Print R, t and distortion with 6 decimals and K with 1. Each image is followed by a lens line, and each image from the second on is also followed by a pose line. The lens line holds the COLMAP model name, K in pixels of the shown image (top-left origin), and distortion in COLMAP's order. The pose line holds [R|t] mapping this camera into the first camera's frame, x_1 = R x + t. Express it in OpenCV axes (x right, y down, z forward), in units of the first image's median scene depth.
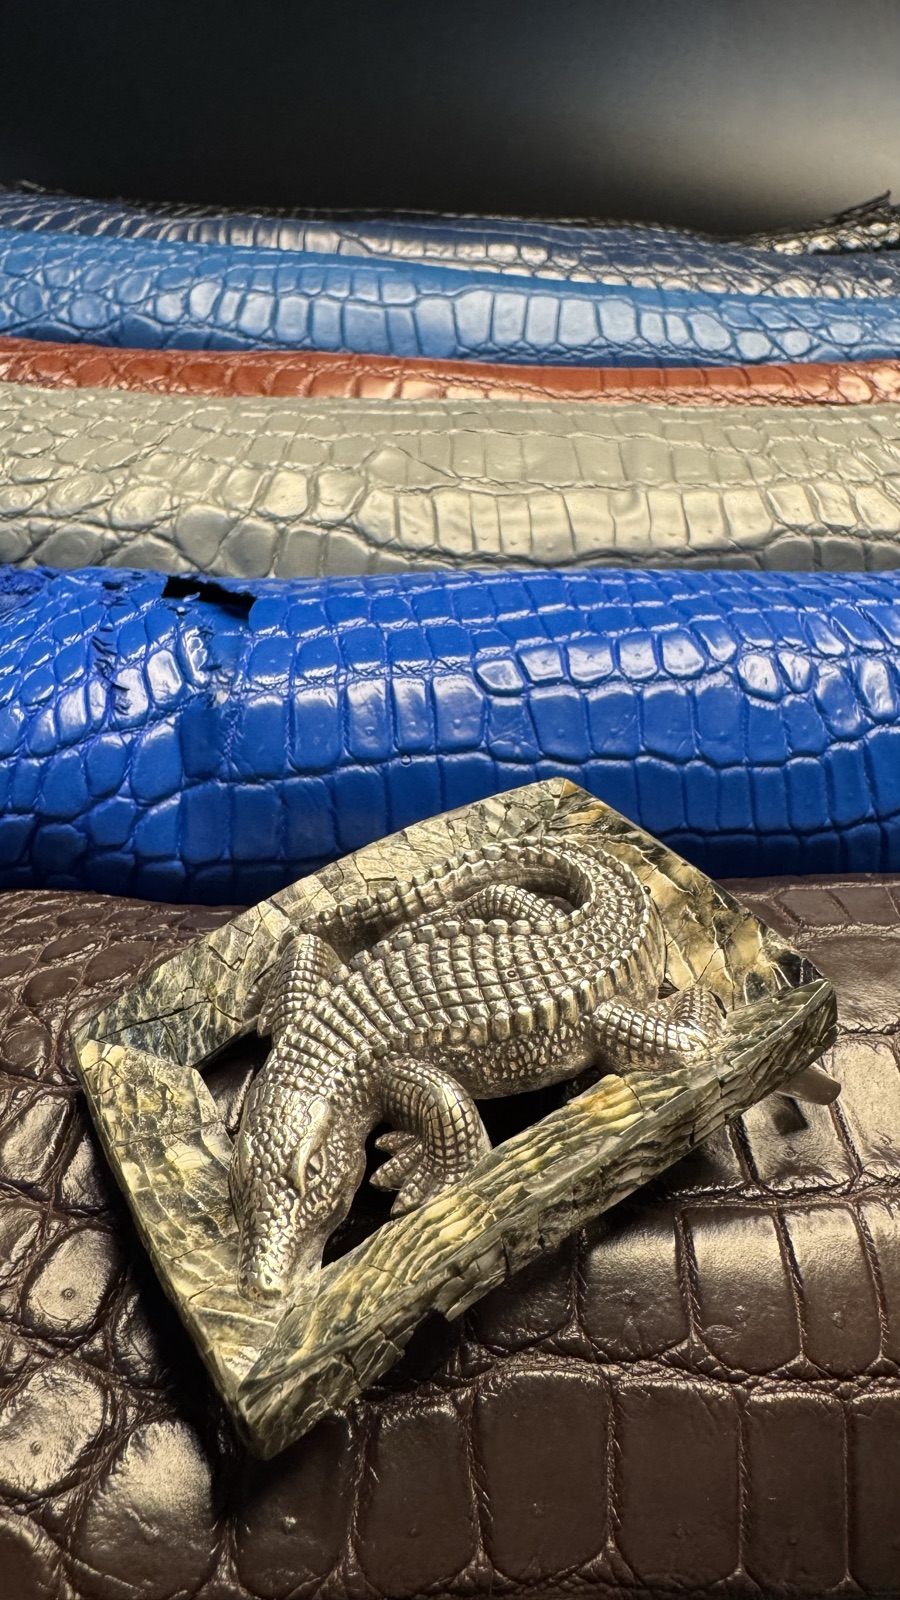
lens RADIAL K [[1063.3, 0, 442.1], [0, 1063.3, 801.7], [0, 0, 1]] dist [-0.002530, 0.005251]
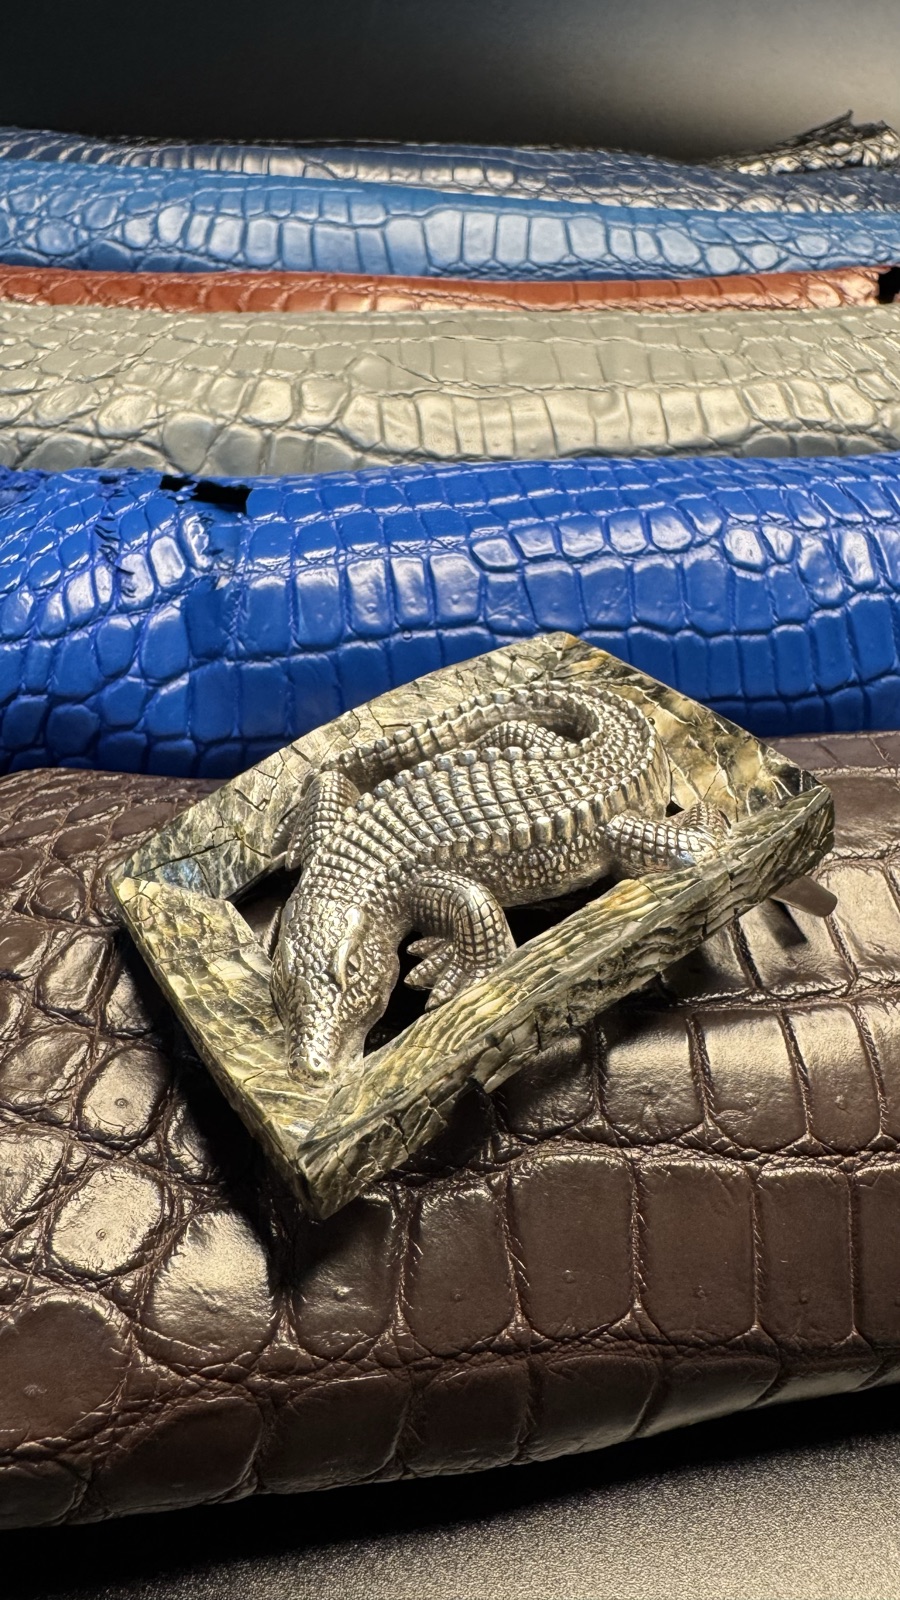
lens RADIAL K [[1063.3, 0, 439.4], [0, 1063.3, 795.4], [0, 0, 1]] dist [-0.002530, 0.005251]
pose [[0.999255, -0.030525, 0.023602, -0.038319], [0.029770, 0.999054, 0.031715, 0.101206], [-0.024548, -0.030989, 0.999218, -0.043242]]
